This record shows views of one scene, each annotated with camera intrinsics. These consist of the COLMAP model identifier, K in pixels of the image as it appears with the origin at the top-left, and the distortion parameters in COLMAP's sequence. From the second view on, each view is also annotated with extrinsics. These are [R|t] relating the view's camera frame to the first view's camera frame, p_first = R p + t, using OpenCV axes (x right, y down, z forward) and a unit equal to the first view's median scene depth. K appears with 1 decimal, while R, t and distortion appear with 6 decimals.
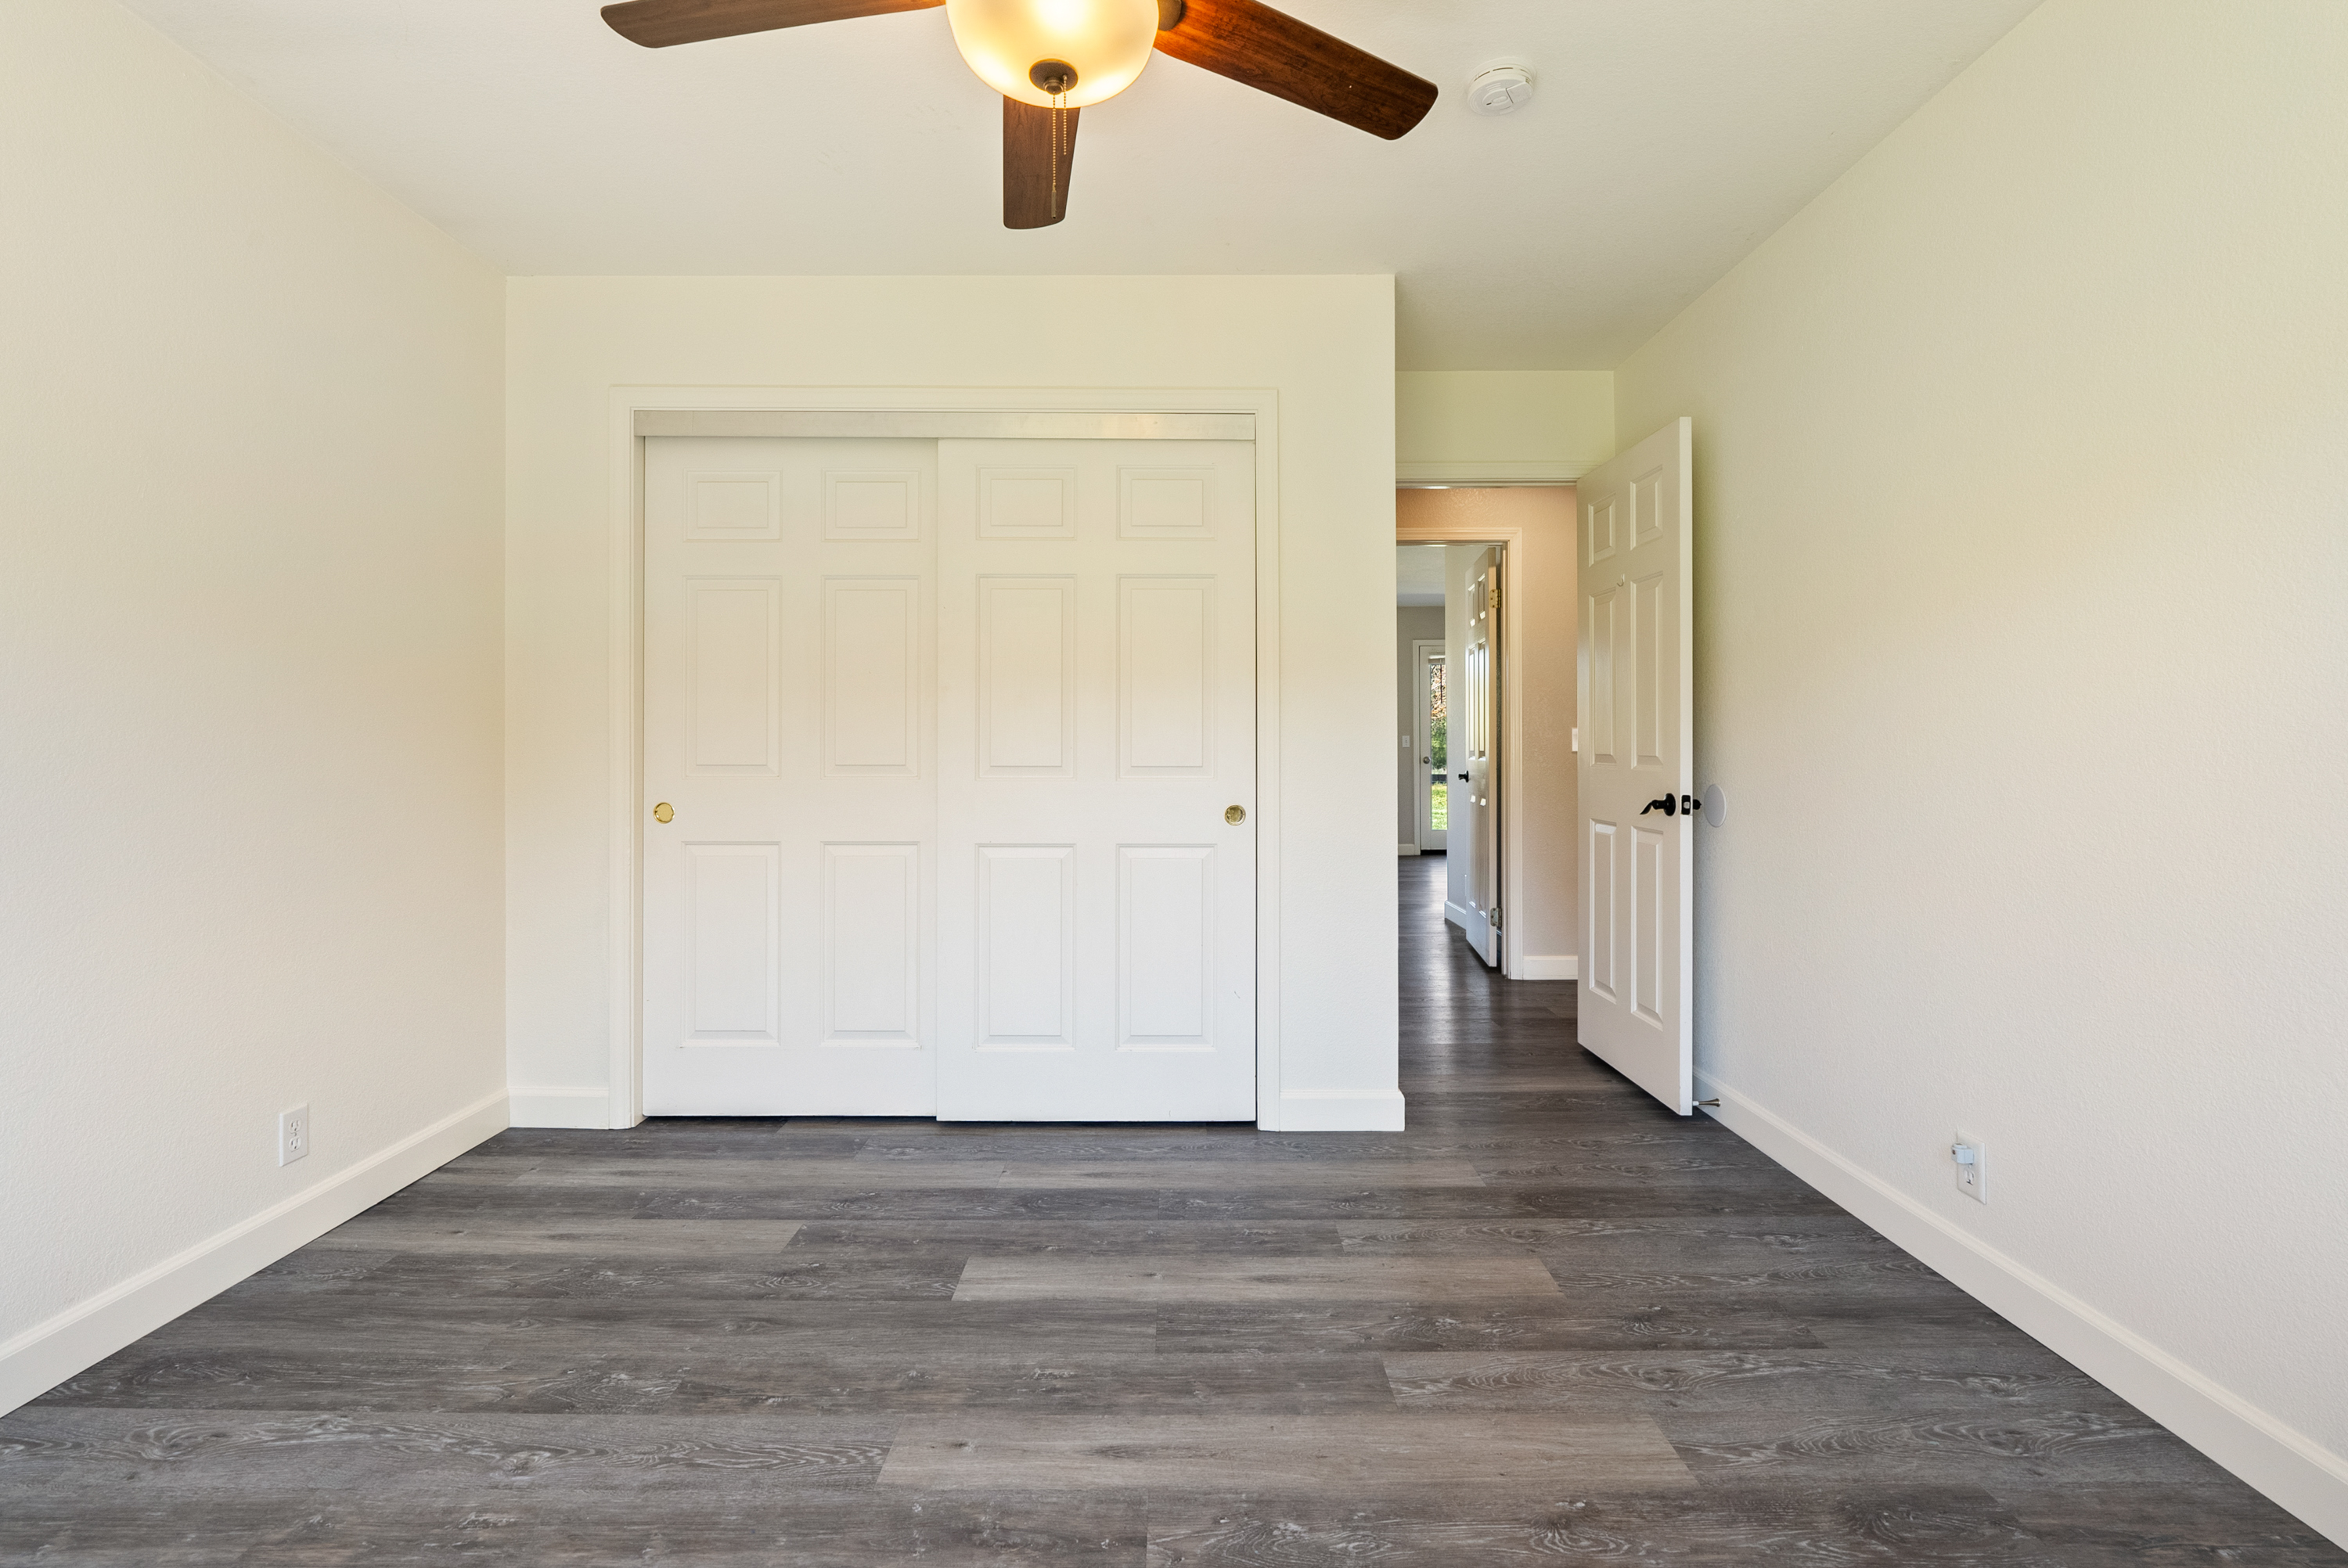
lens RADIAL K [[1059.2, 0, 1171.1], [0, 1059.2, 770.2], [0, 0, 1]] dist [0.000004, 0.000366]
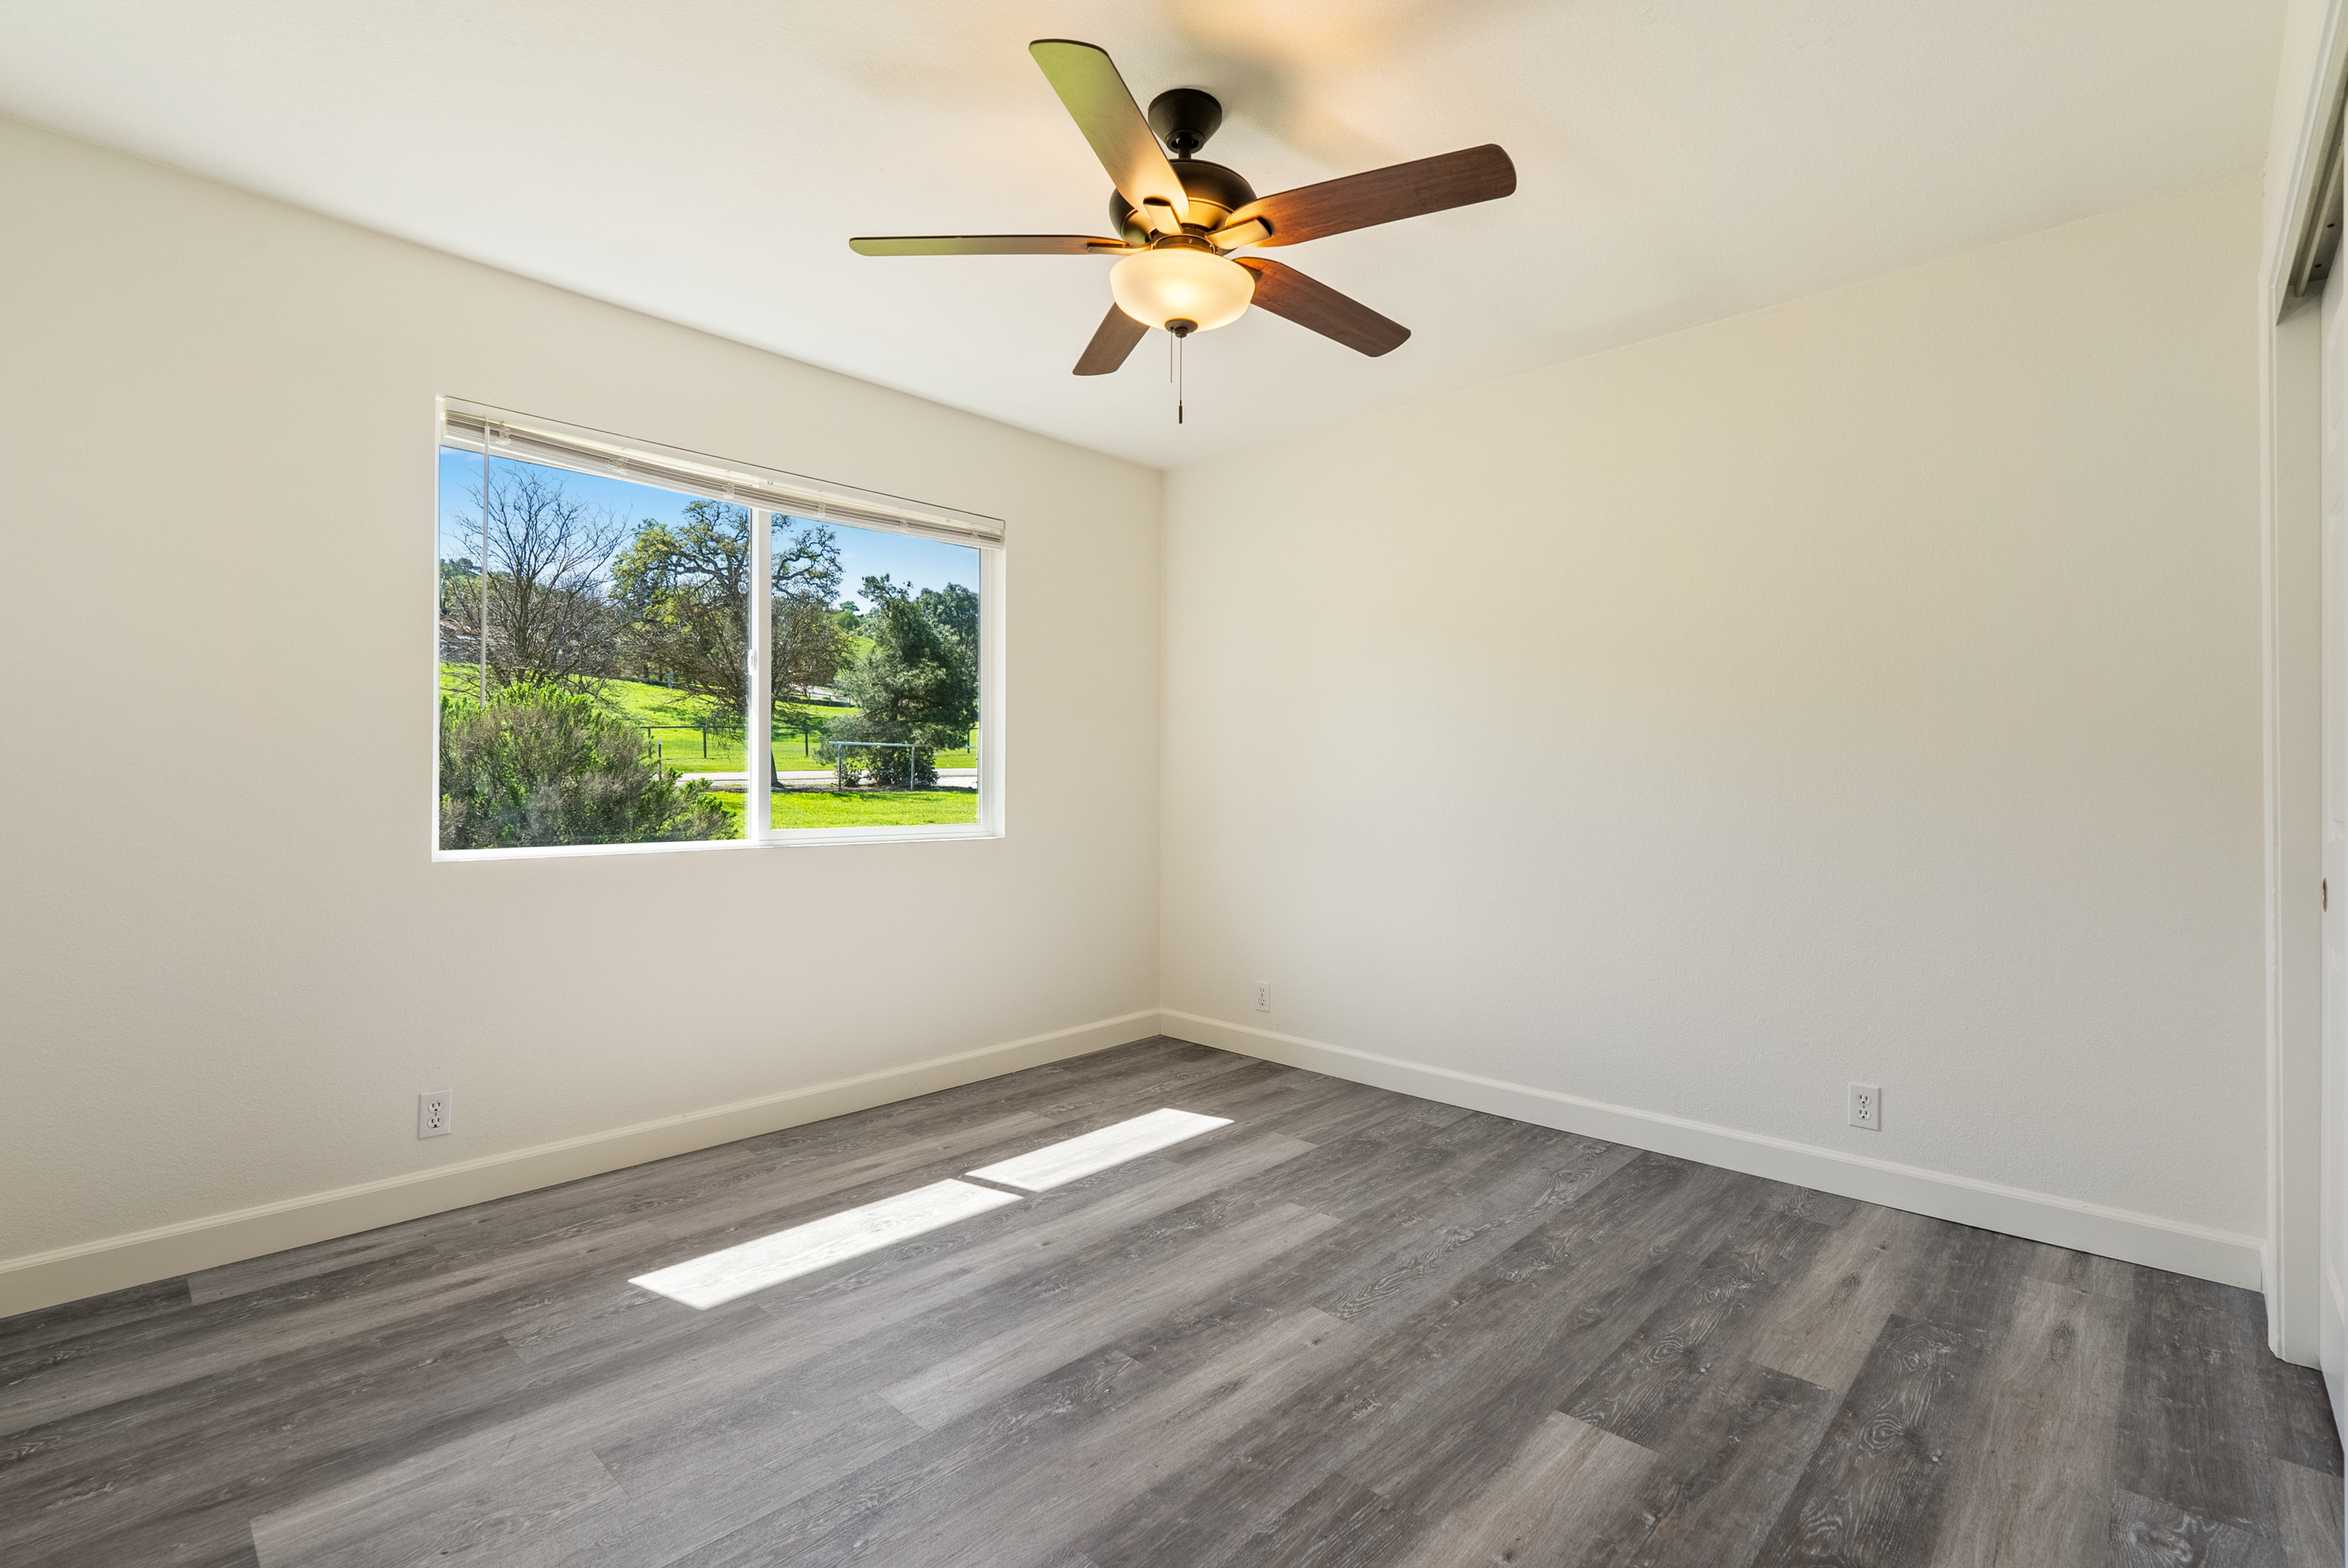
lens RADIAL K [[1059.2, 0, 1175.0], [0, 1059.2, 783.2], [0, 0, 1]] dist [0.000004, 0.000366]
pose [[-0.683600, -0.005379, -0.729837, 0.719086], [-0.019435, 0.999752, 0.010835, -0.029790], [0.729598, 0.021591, -0.683535, 1.483487]]
